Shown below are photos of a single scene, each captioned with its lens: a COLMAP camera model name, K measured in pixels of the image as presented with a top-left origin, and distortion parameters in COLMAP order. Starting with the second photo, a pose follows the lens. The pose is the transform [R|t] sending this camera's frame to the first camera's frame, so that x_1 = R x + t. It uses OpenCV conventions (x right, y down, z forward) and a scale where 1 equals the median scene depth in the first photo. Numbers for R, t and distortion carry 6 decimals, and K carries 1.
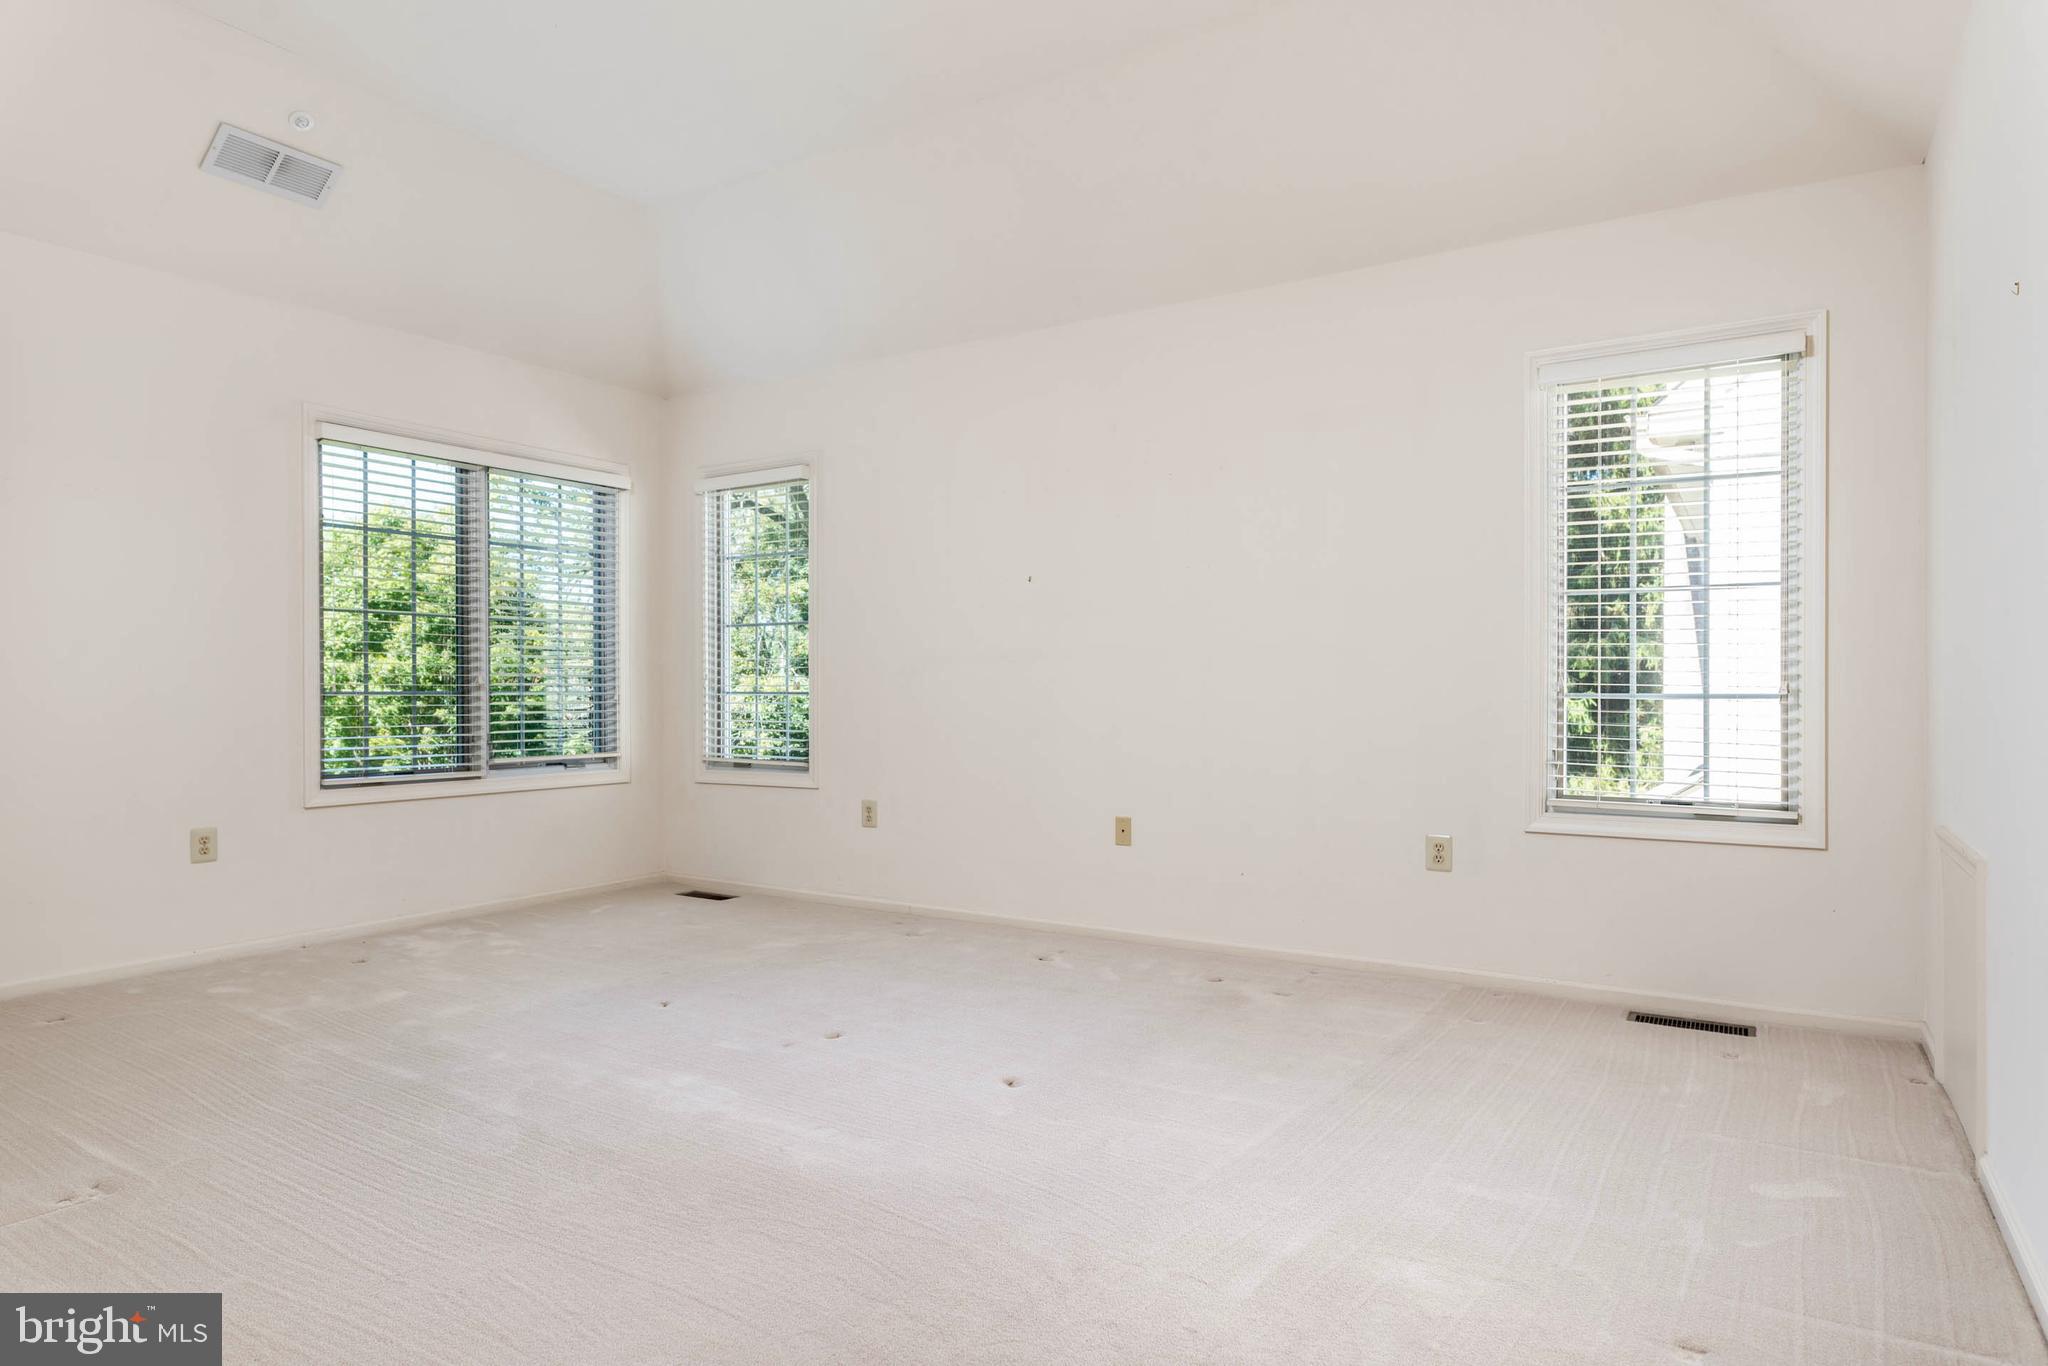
lens RADIAL K [[1191.5, 0, 1021.5], [0, 1191.5, 689.1], [0, 0, 1]] dist [-0.000610, -0.004654]
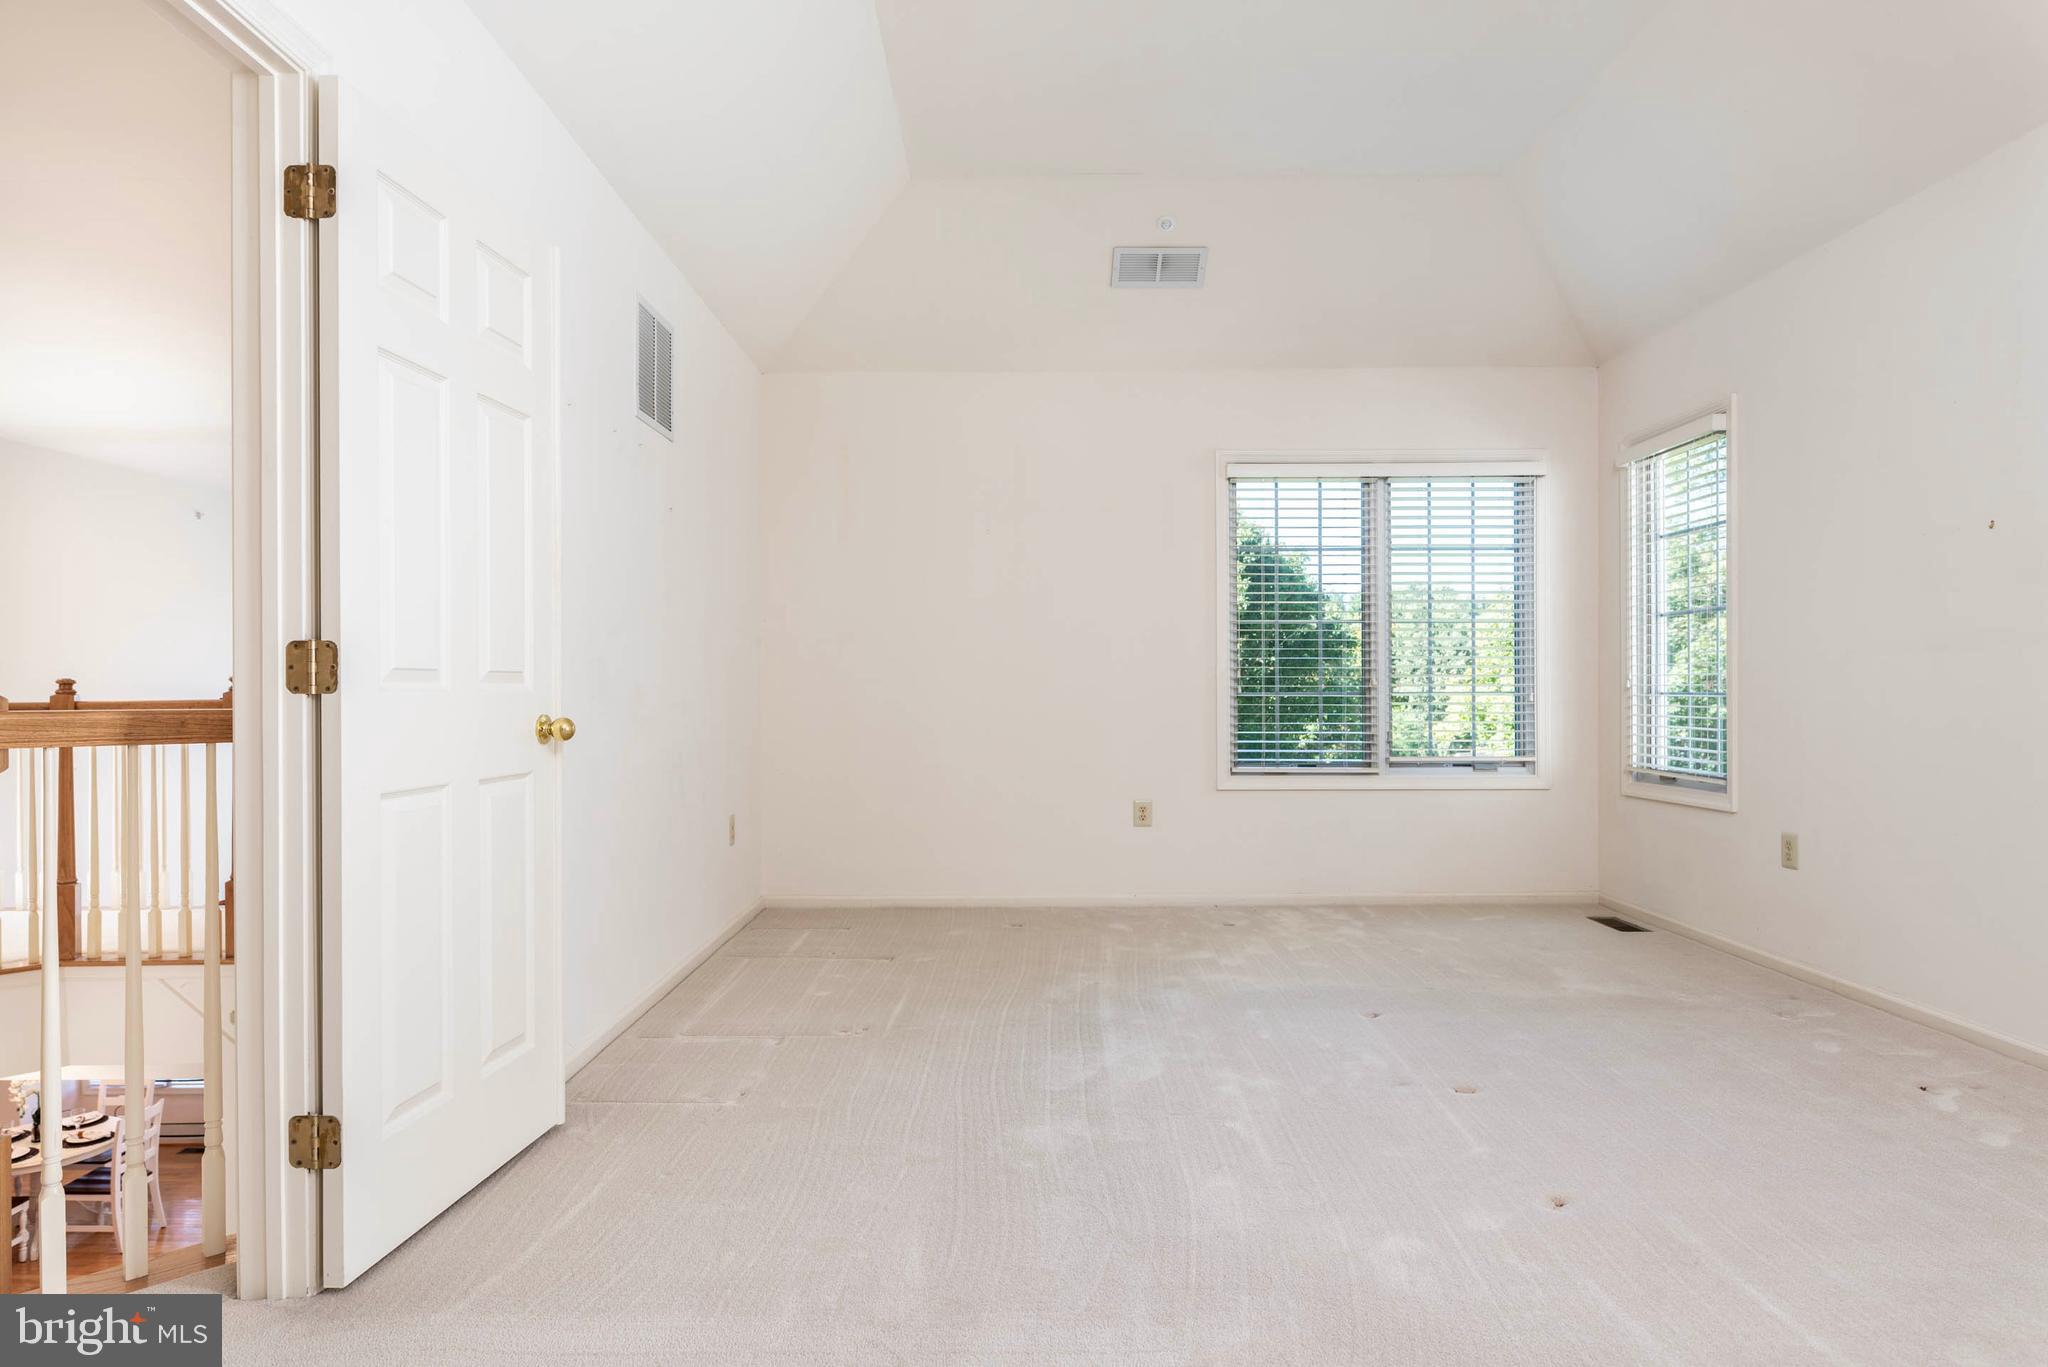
lens RADIAL K [[1191.5, 0, 1021.5], [0, 1191.5, 689.6], [0, 0, 1]] dist [-0.000610, -0.004654]
pose [[0.532853, -0.000242, -0.846208, 0.266547], [0.002818, 0.999995, 0.001489, -0.002699], [0.846203, -0.003178, 0.532851, 0.172430]]
